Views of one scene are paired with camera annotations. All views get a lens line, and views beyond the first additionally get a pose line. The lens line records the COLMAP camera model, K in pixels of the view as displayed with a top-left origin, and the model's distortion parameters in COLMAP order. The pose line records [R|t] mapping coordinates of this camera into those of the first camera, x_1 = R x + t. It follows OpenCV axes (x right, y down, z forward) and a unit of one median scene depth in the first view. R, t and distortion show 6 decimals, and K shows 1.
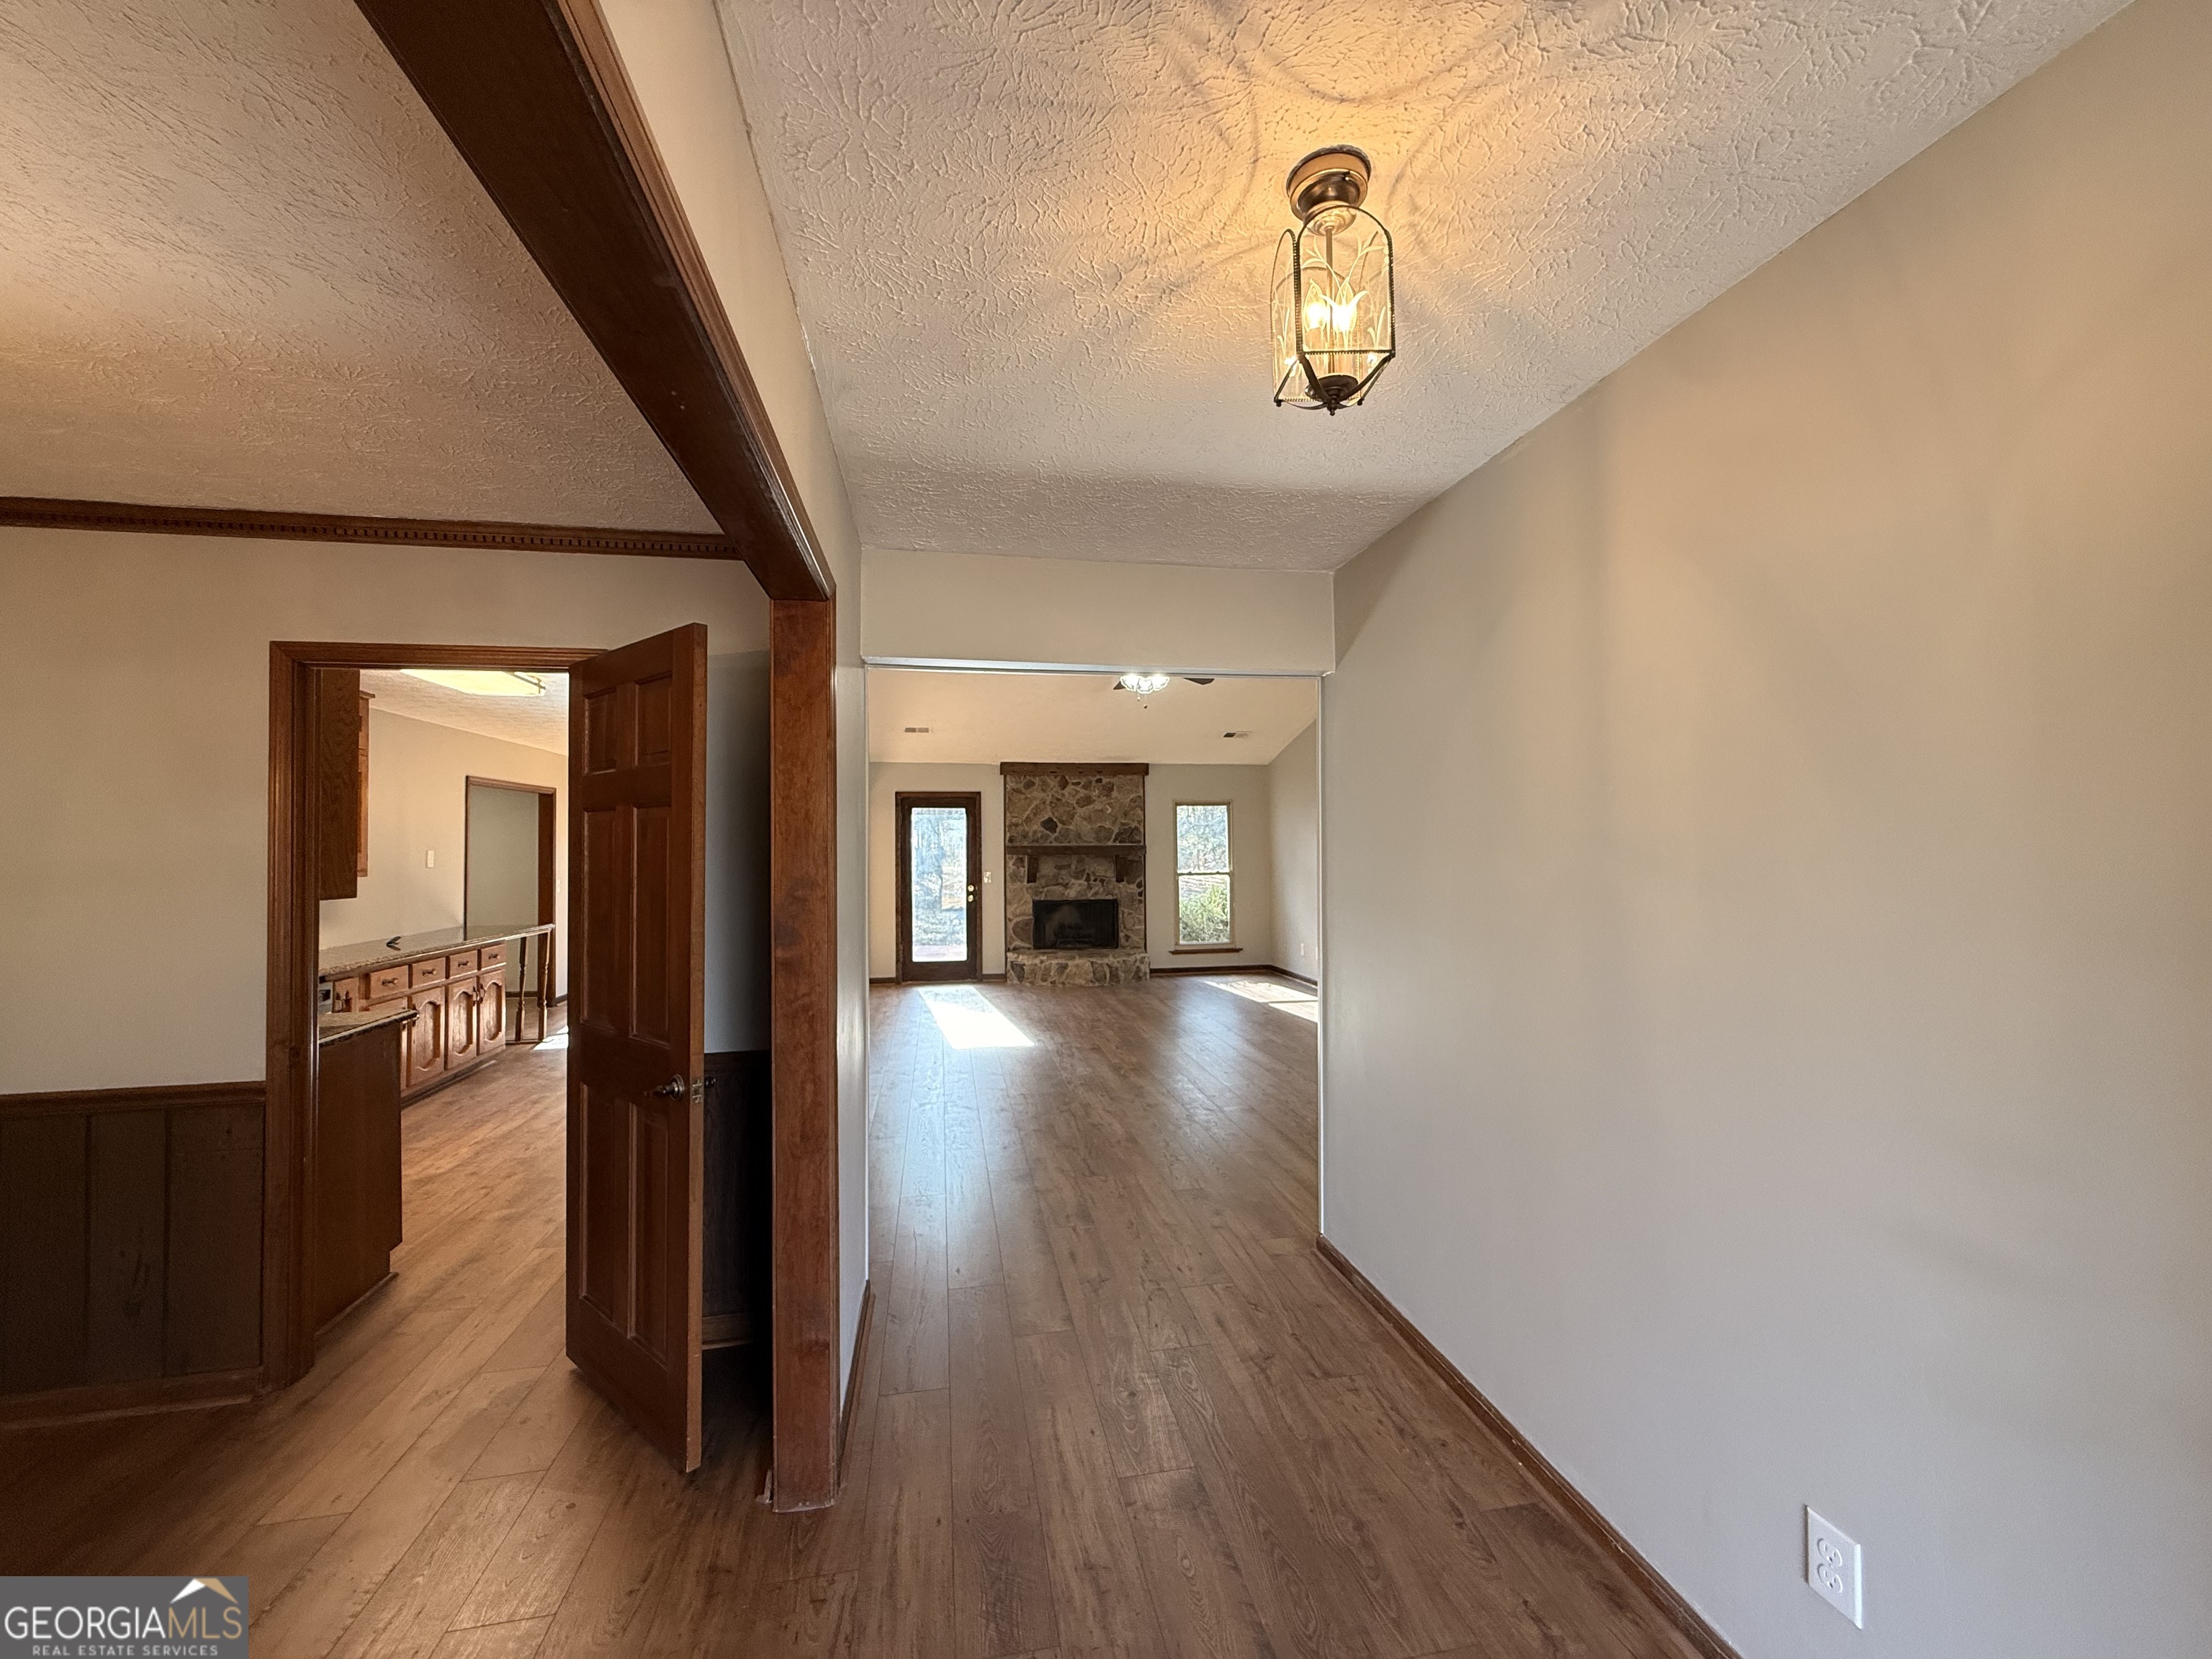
lens RADIAL K [[885.3, 0, 1106.0], [0, 885.3, 829.5], [0, 0, 1]] dist [0.001419, 0.000124]
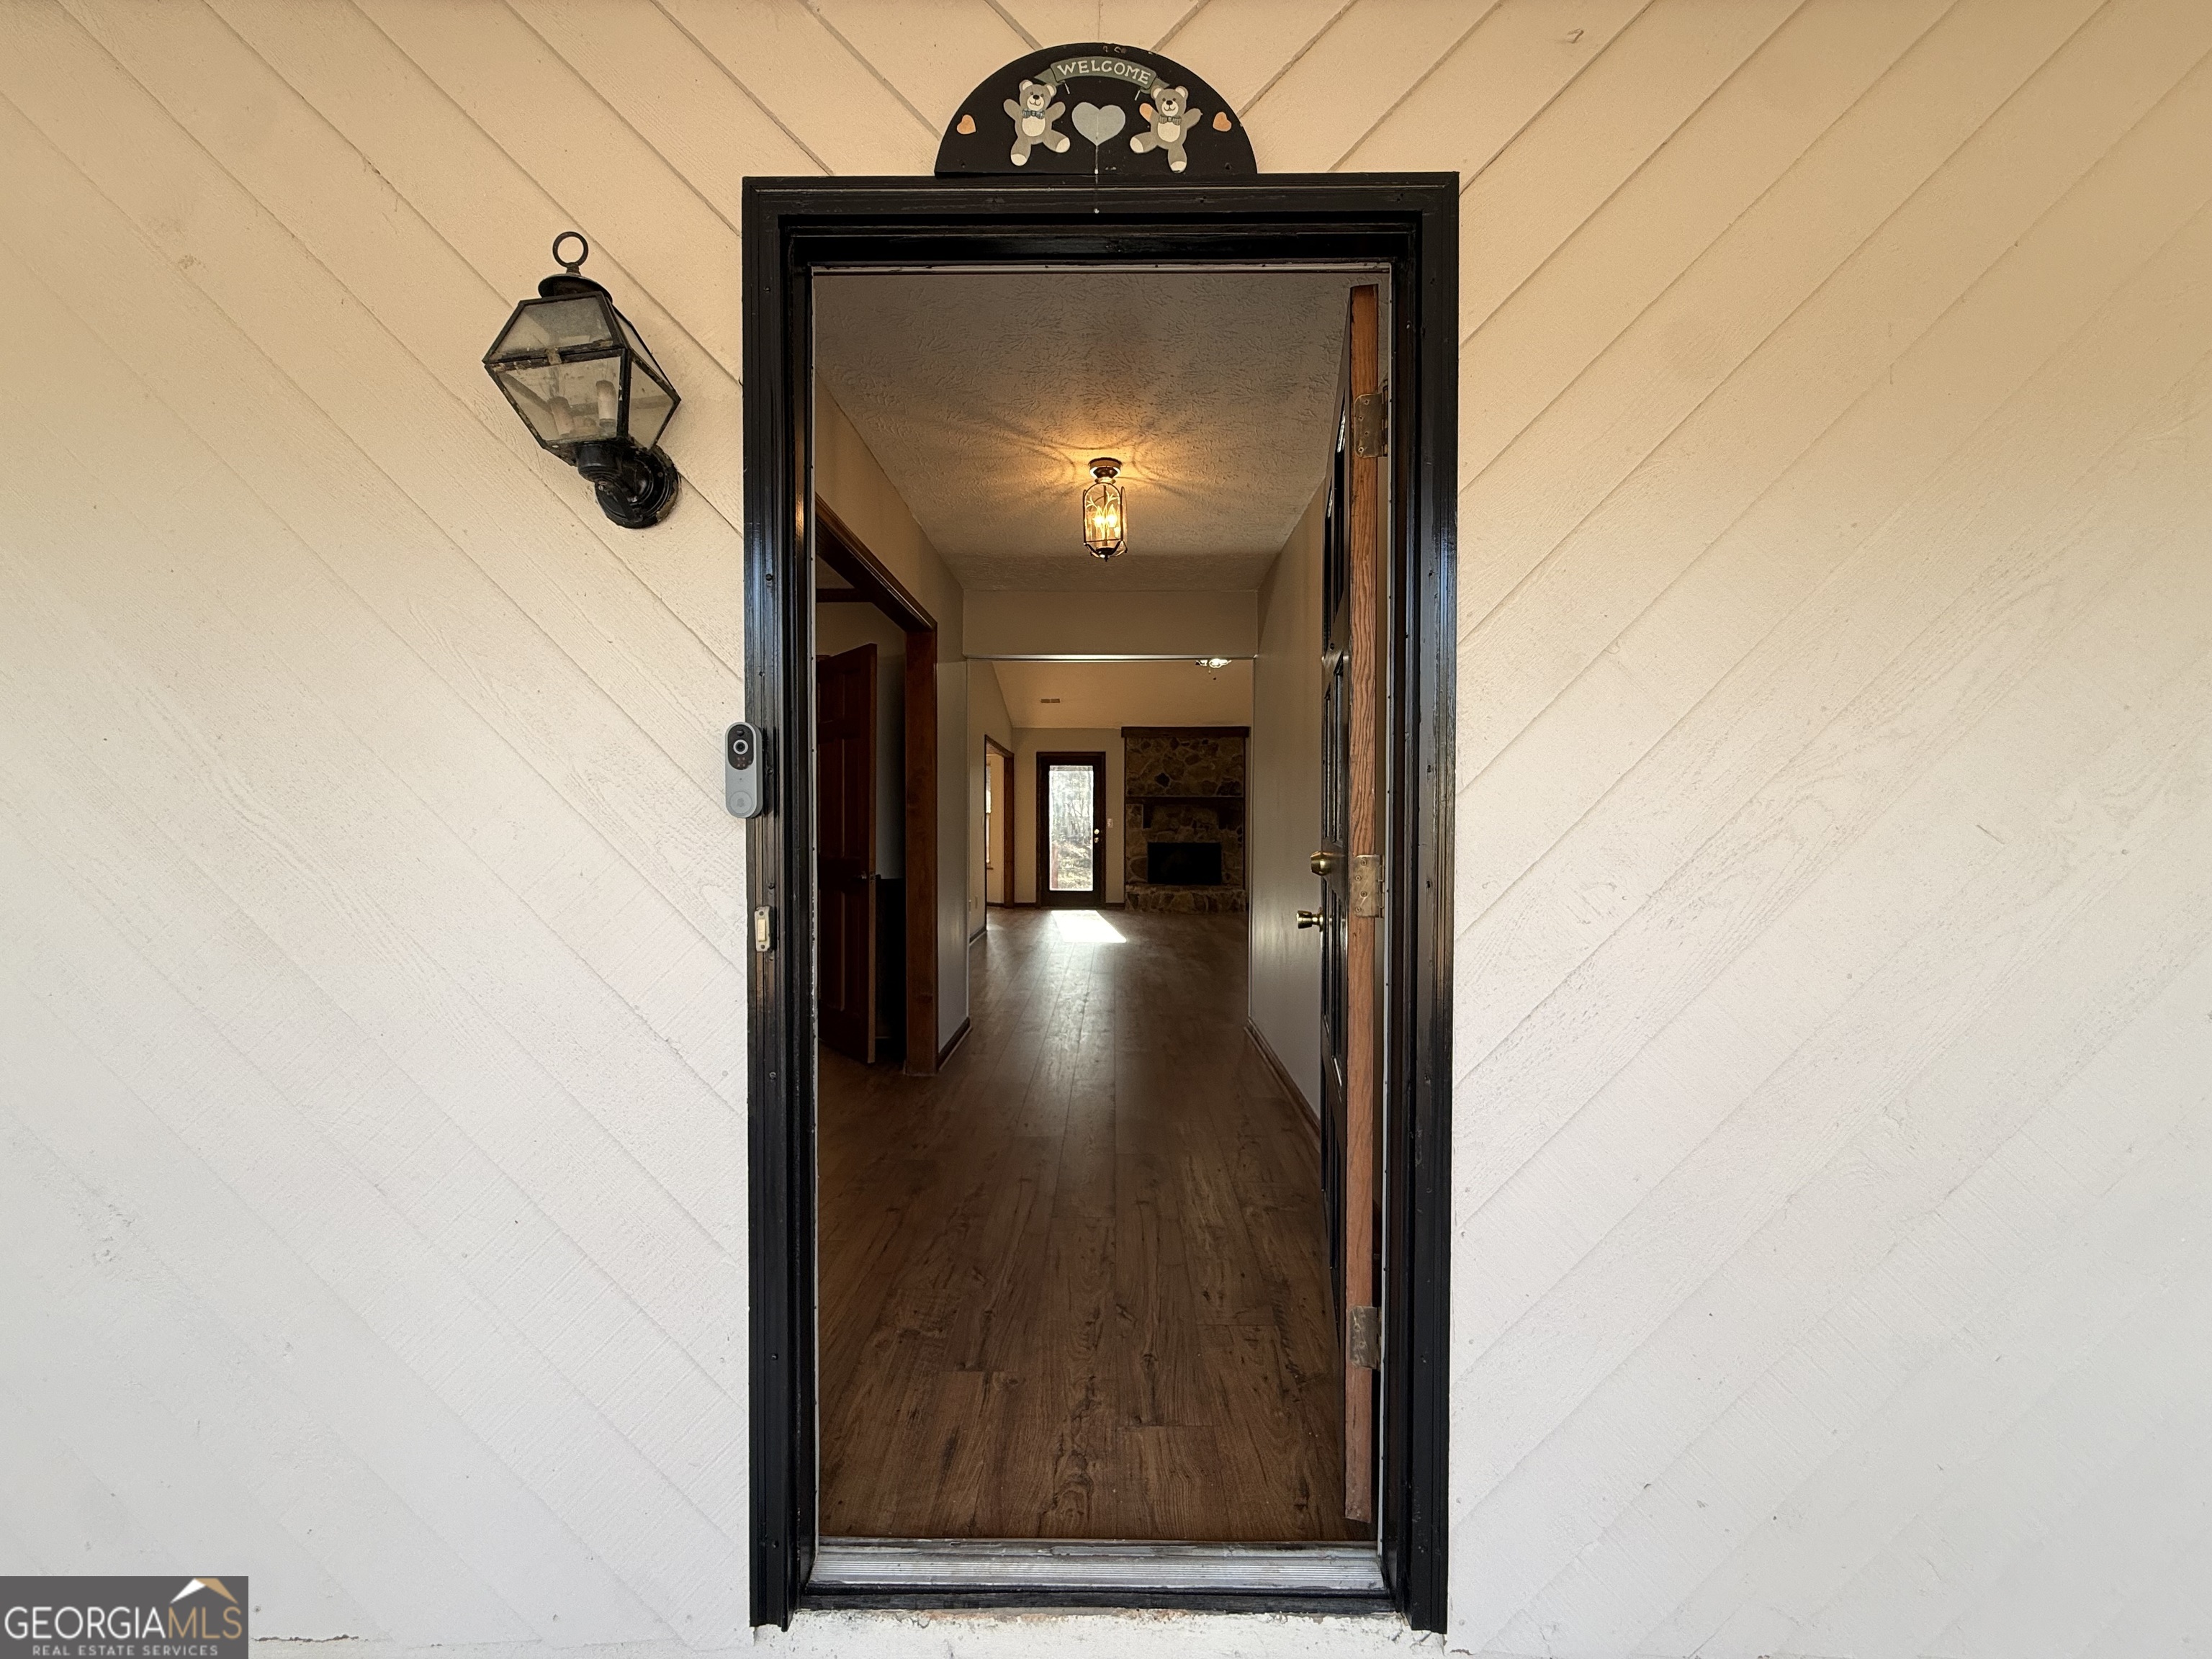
lens RADIAL K [[885.3, 0, 1106.0], [0, 885.3, 829.5], [0, 0, 1]] dist [0.001419, 0.000124]
pose [[0.980774, 0.012437, -0.194749, 0.095011], [-0.006423, 0.999484, 0.031479, 0.025214], [0.195040, -0.029623, 0.980348, -0.183181]]
